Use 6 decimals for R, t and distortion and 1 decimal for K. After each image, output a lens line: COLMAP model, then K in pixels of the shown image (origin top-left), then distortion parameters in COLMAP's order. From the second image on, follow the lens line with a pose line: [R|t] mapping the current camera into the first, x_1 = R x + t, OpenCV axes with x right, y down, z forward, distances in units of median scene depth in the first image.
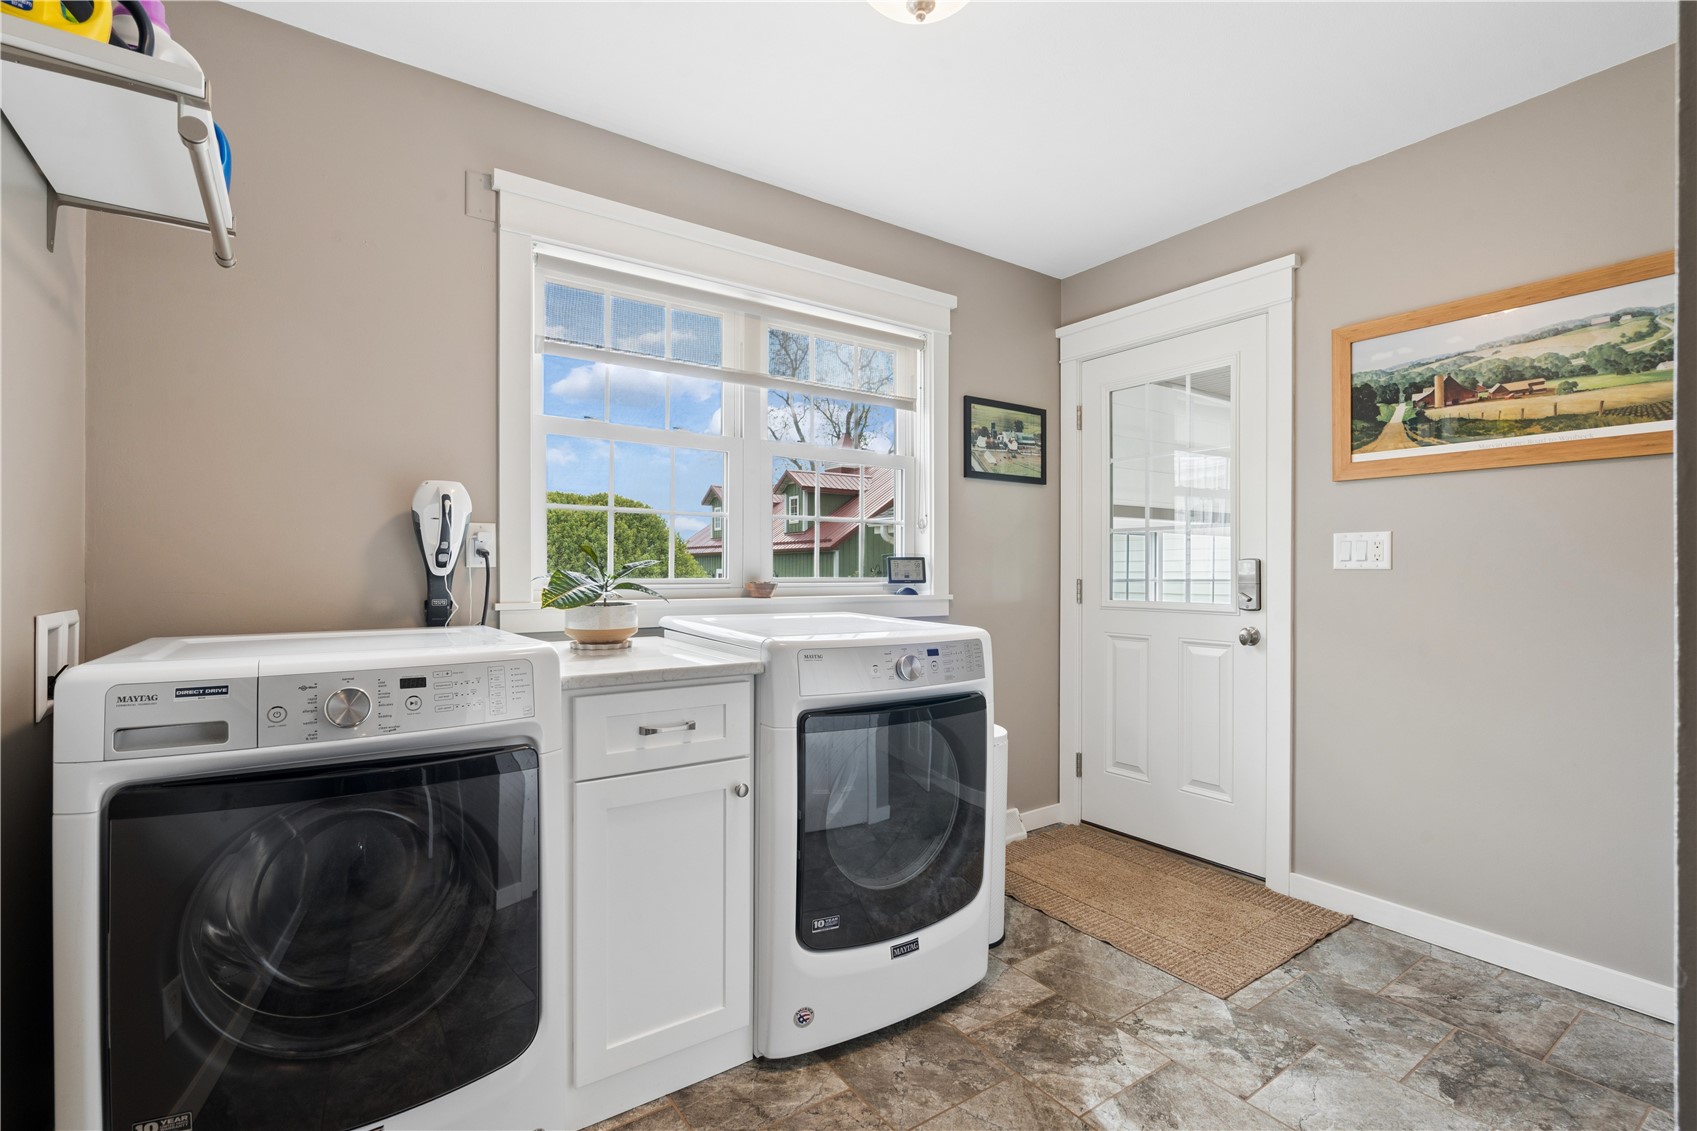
lens RADIAL K [[767.2, 0, 844.1], [0, 767.2, 577.0], [0, 0, 1]] dist [-0.001783, -0.000211]
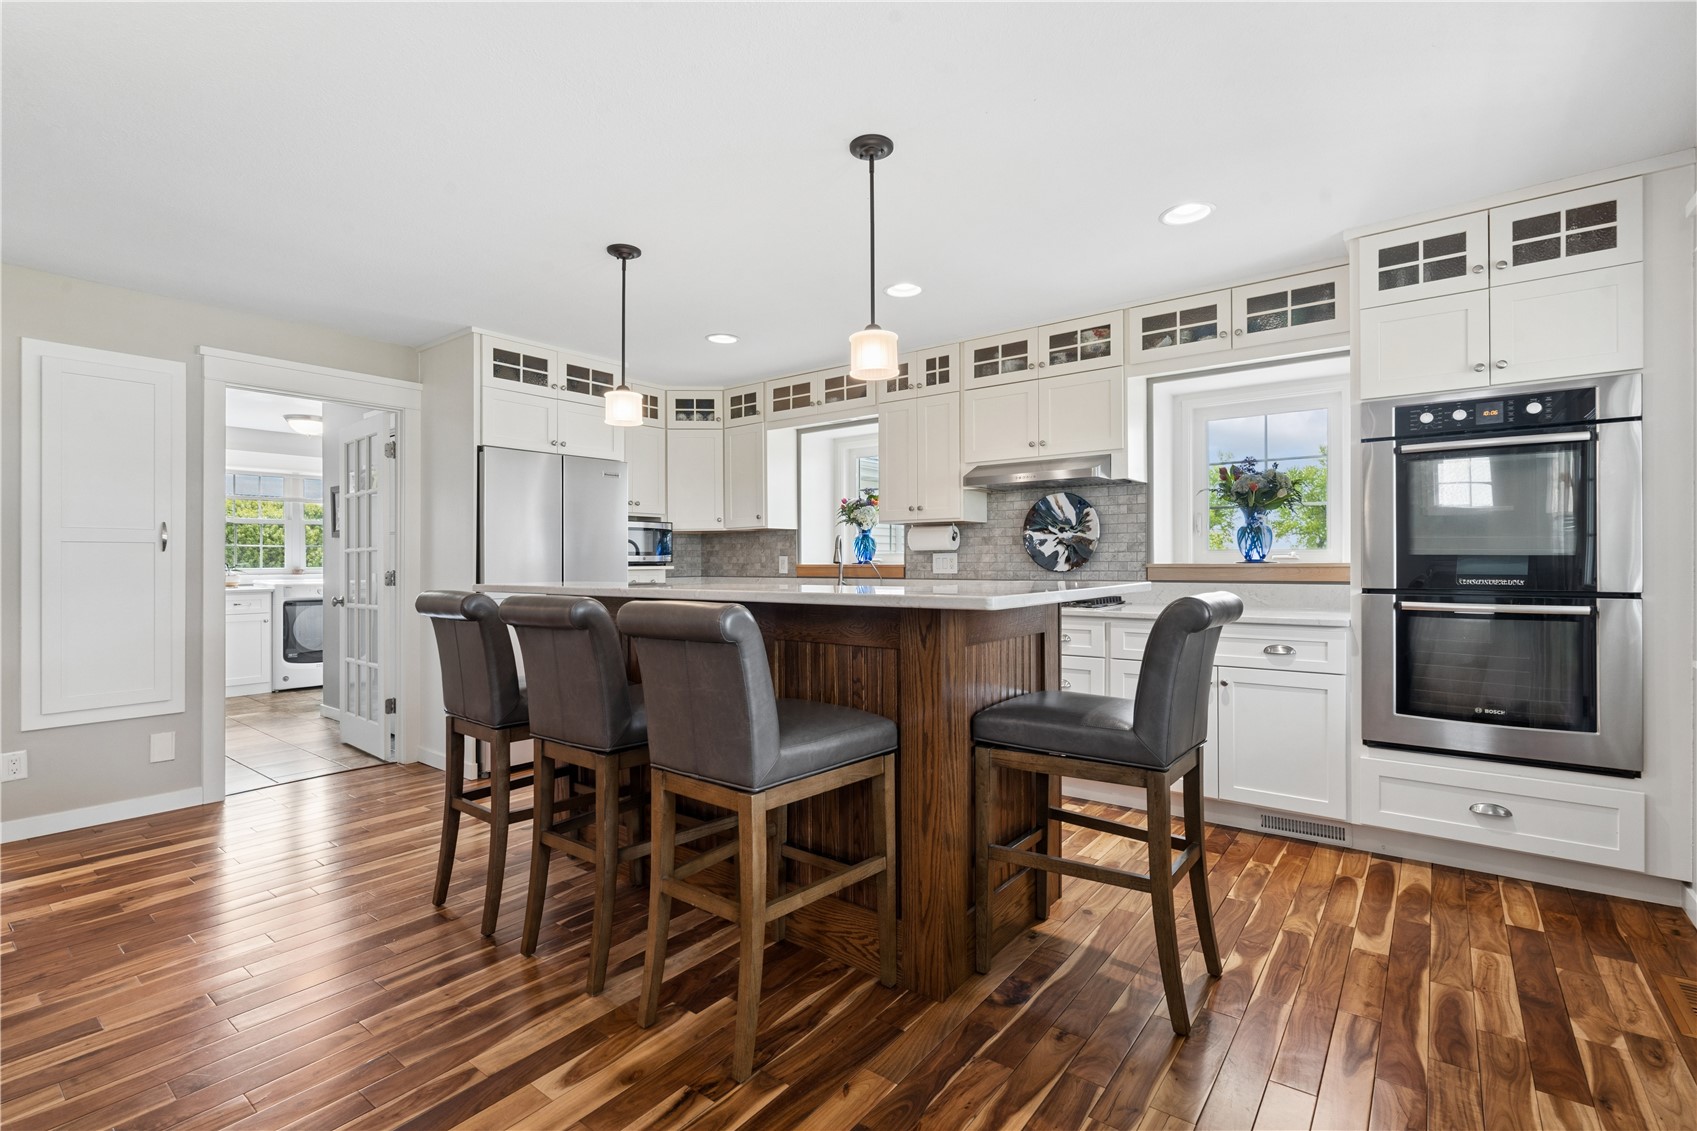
lens RADIAL K [[767.2, 0, 844.1], [0, 767.2, 577.0], [0, 0, 1]] dist [-0.001783, -0.000211]
pose [[0.956781, -0.003704, 0.290785, 1.532942], [0.001621, 0.999971, 0.007403, 0.029140], [-0.290804, -0.006611, 0.956760, -3.557499]]
